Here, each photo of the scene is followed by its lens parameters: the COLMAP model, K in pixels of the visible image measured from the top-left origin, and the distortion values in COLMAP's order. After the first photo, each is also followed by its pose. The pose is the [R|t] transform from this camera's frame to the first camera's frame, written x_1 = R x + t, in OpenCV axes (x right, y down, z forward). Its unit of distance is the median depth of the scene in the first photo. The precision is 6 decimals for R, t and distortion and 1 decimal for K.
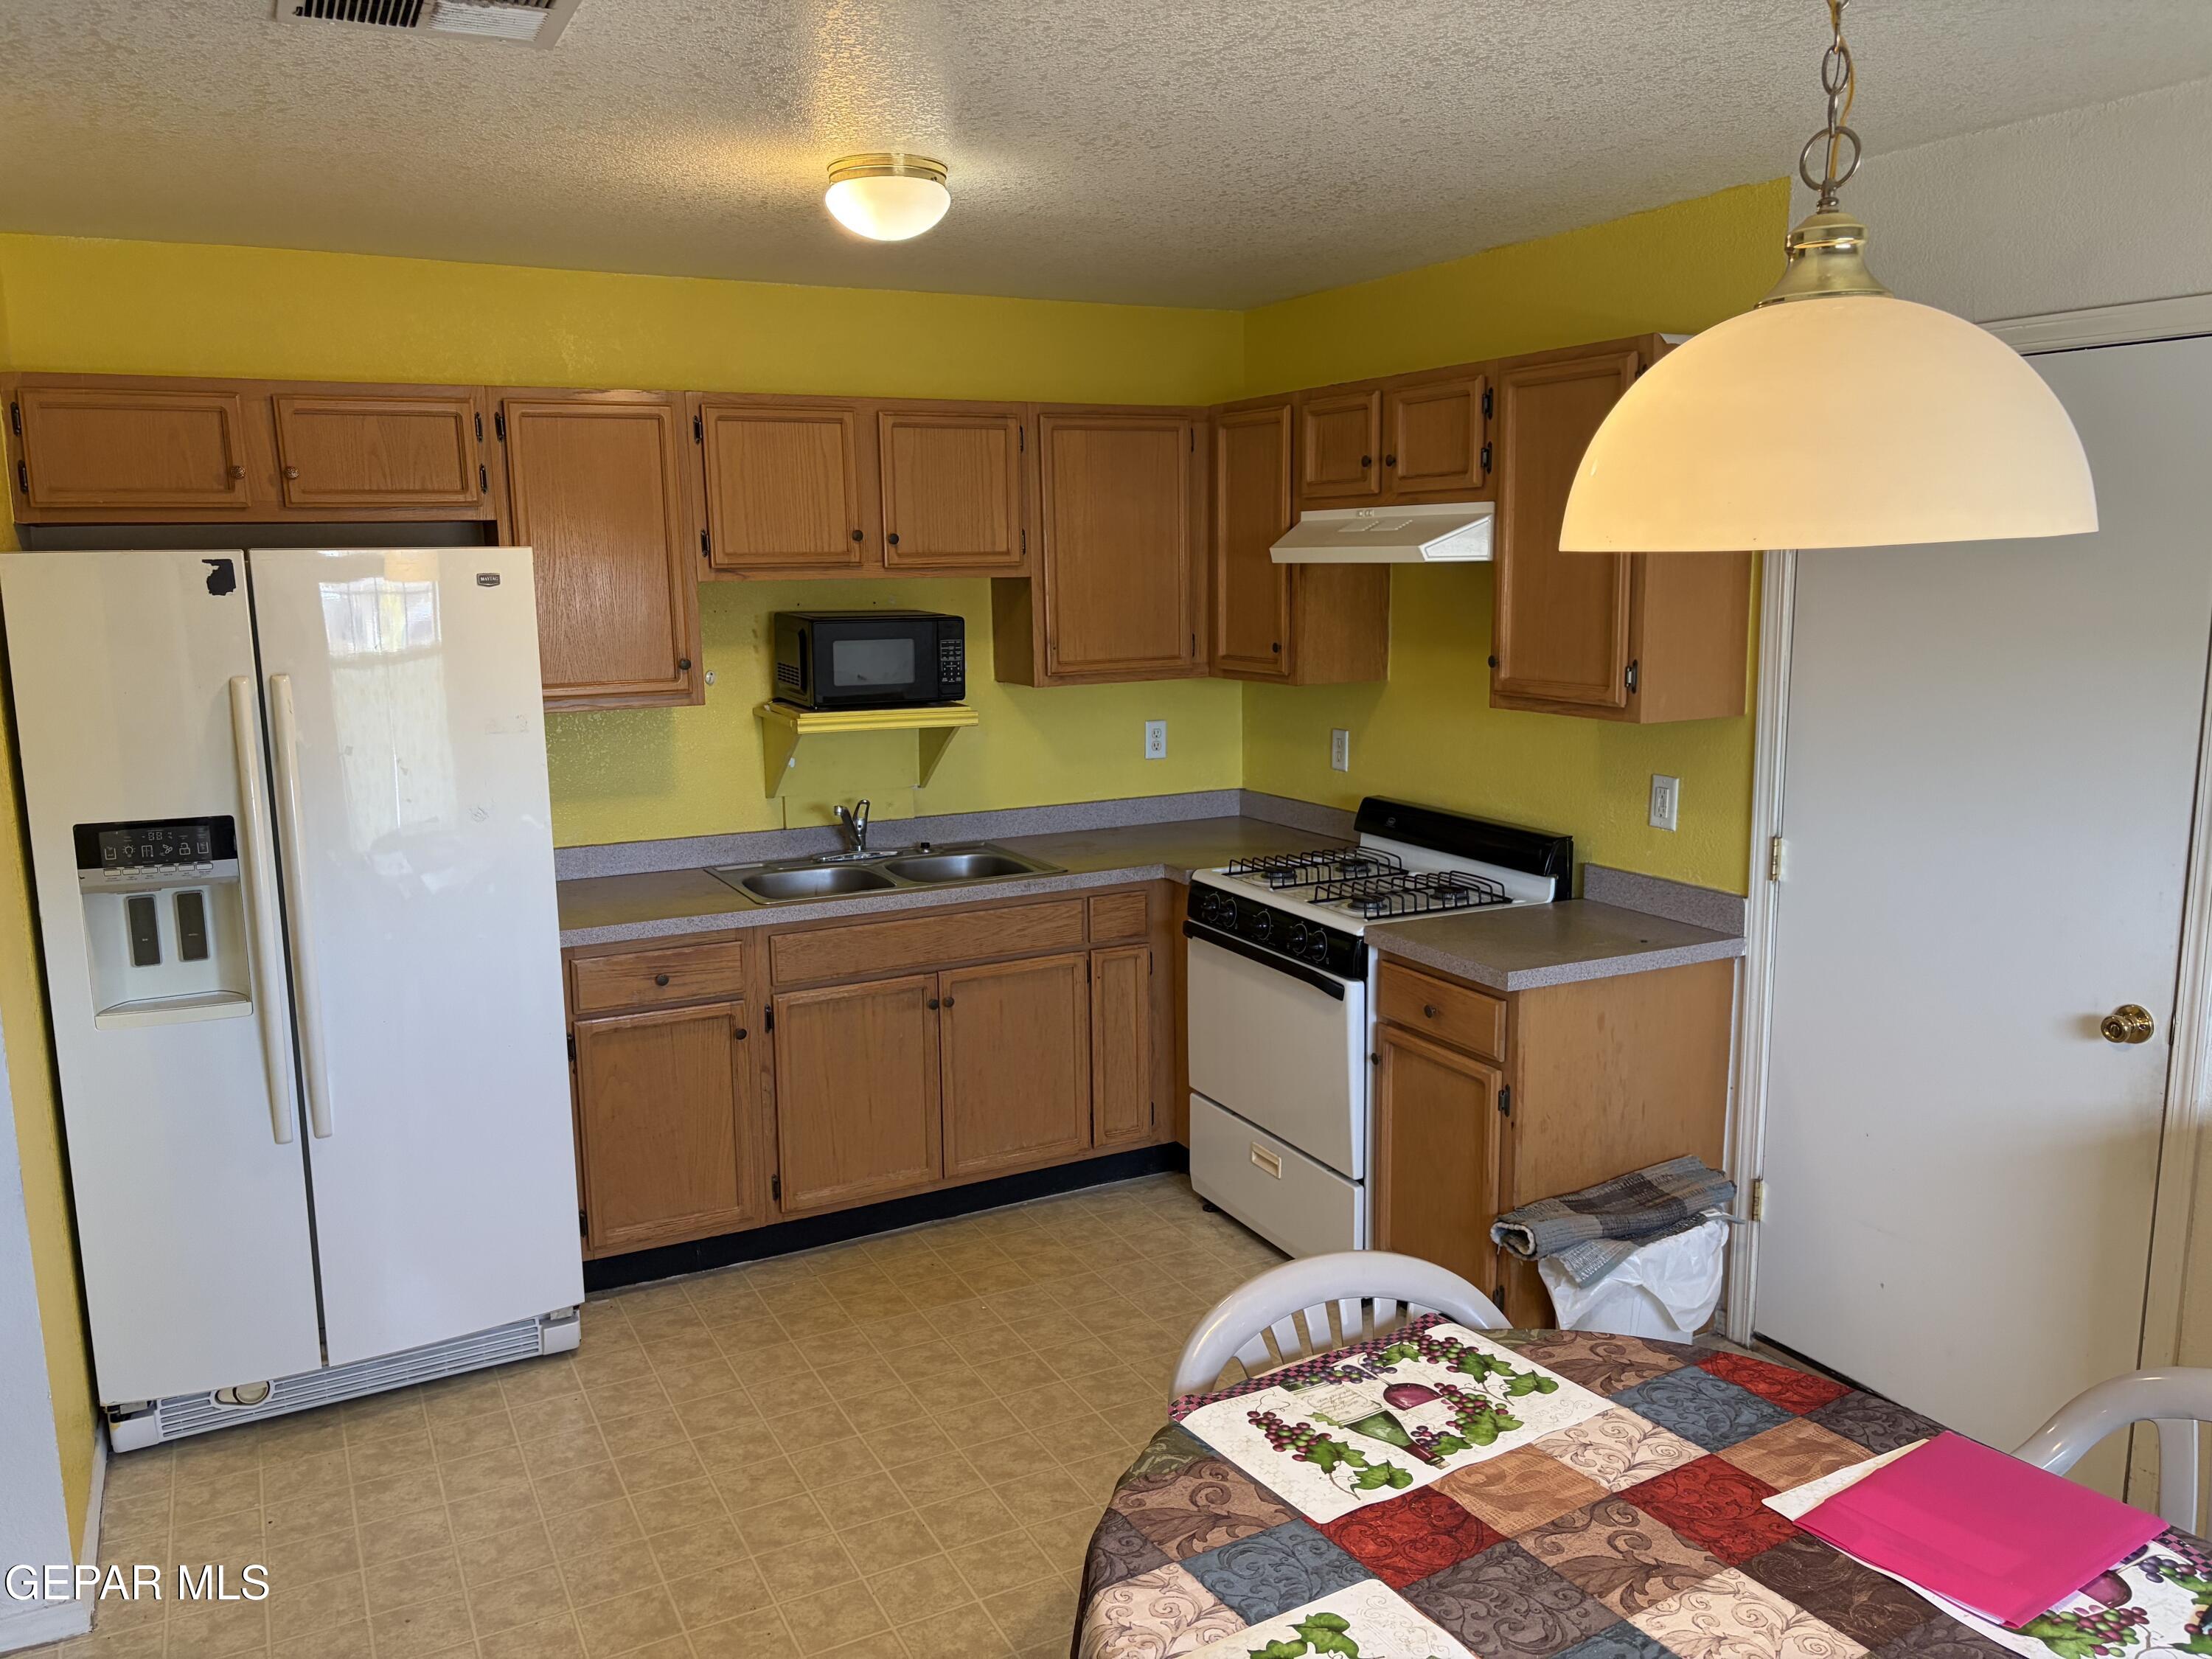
lens RADIAL K [[1676.5, 0, 1103.6], [0, 1676.5, 826.5], [0, 0, 1]] dist [0.059067, -0.056020]
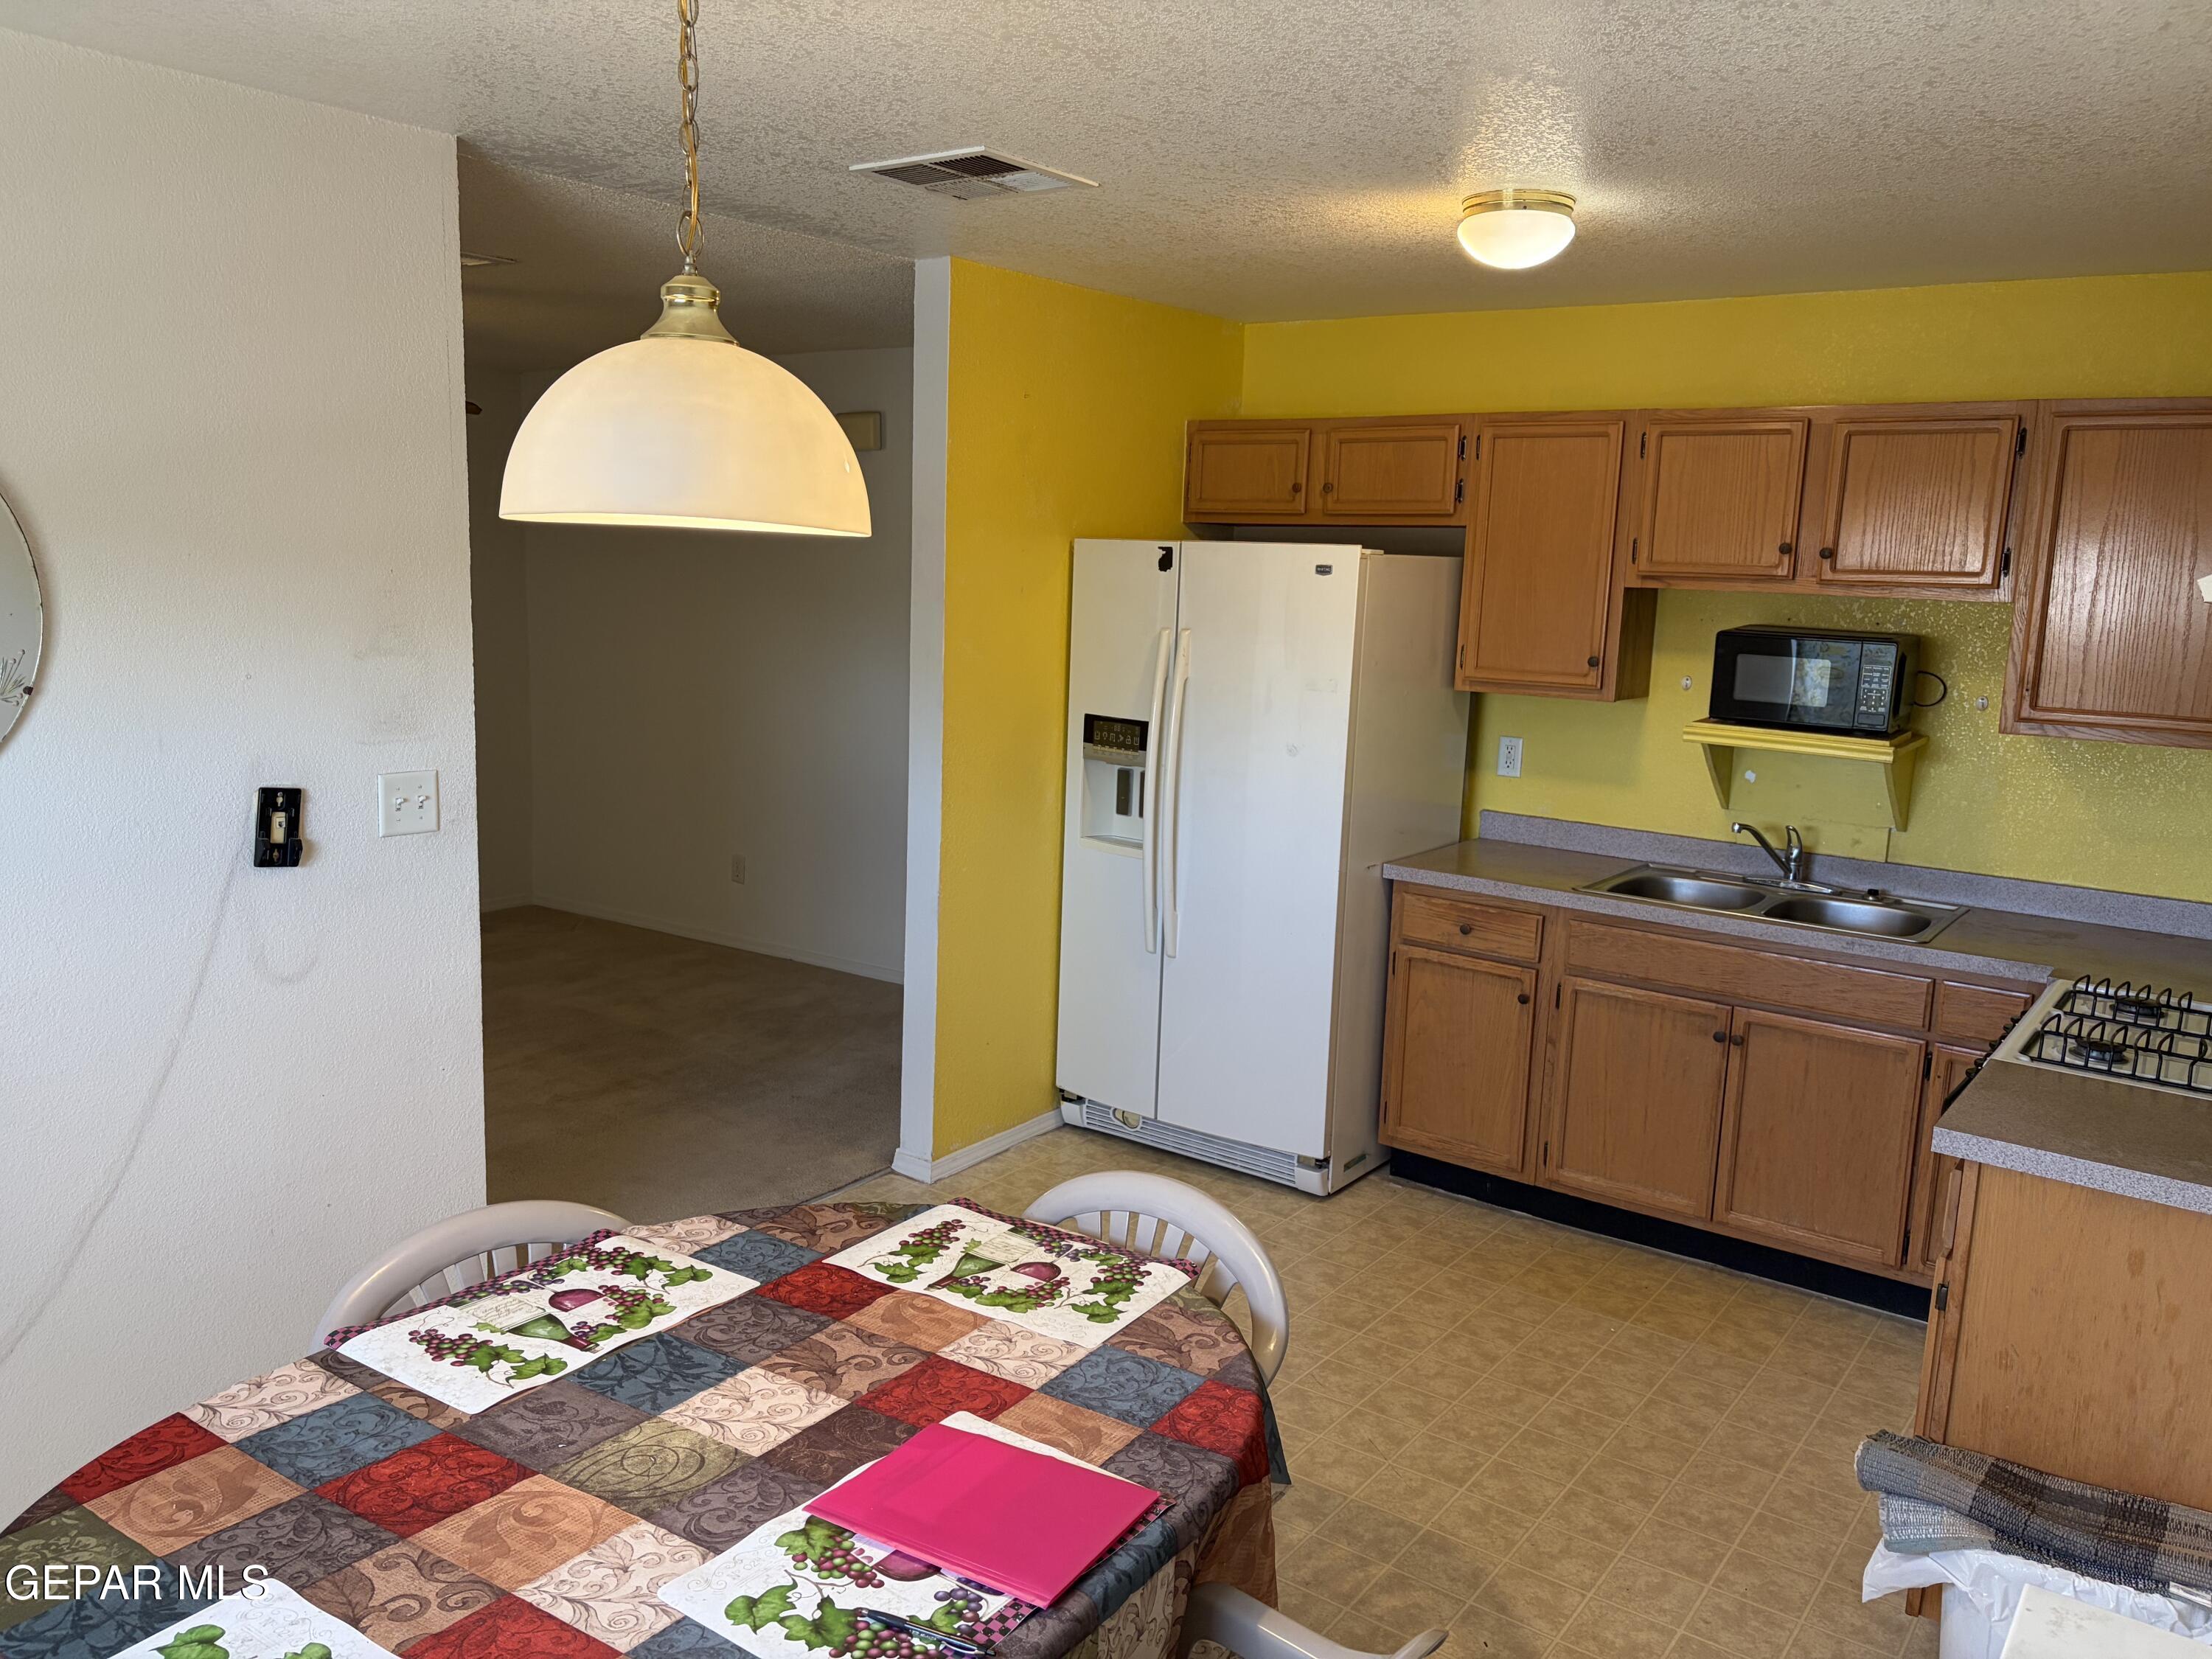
lens RADIAL K [[1676.5, 0, 1110.0], [0, 1676.5, 831.8], [0, 0, 1]] dist [0.059067, -0.056020]
pose [[0.442685, 0.177409, -0.878952, 0.732100], [-0.187386, 0.976892, 0.102801, -0.053834], [0.876879, 0.119195, 0.465699, 0.294789]]
